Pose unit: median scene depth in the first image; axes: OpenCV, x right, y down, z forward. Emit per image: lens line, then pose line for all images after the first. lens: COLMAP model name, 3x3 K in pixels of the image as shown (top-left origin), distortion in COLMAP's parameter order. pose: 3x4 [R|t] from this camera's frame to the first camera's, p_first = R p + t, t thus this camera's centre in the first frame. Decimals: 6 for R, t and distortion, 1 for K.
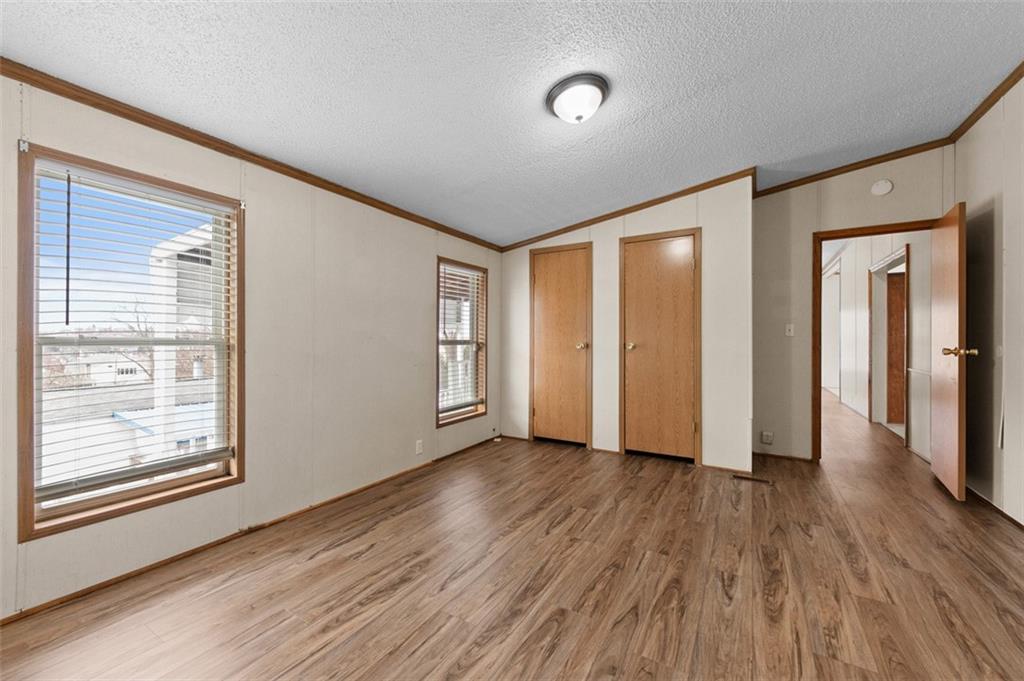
lens RADIAL K [[404.5, 0, 508.8], [0, 404.5, 340.6], [0, 0, 1]] dist [0.011504, -0.006294]
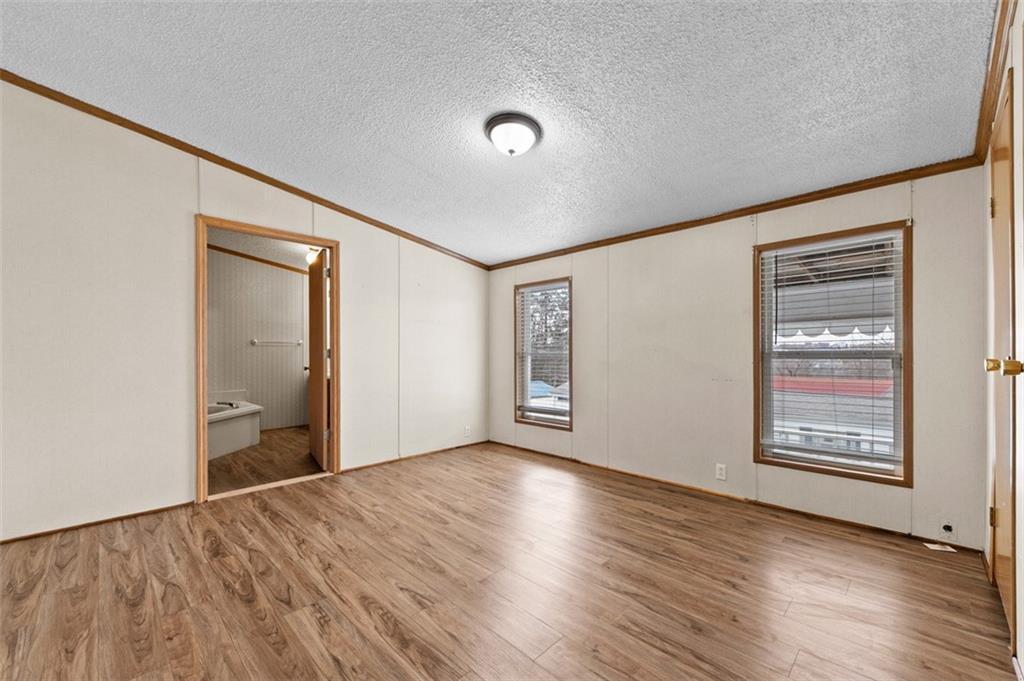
lens RADIAL K [[404.5, 0, 508.8], [0, 404.5, 340.6], [0, 0, 1]] dist [0.011504, -0.006294]
pose [[-0.246141, -0.034346, -0.968625, 1.397609], [0.000552, 0.999367, -0.035576, 0.010128], [0.969234, -0.009292, -0.245966, 1.401623]]
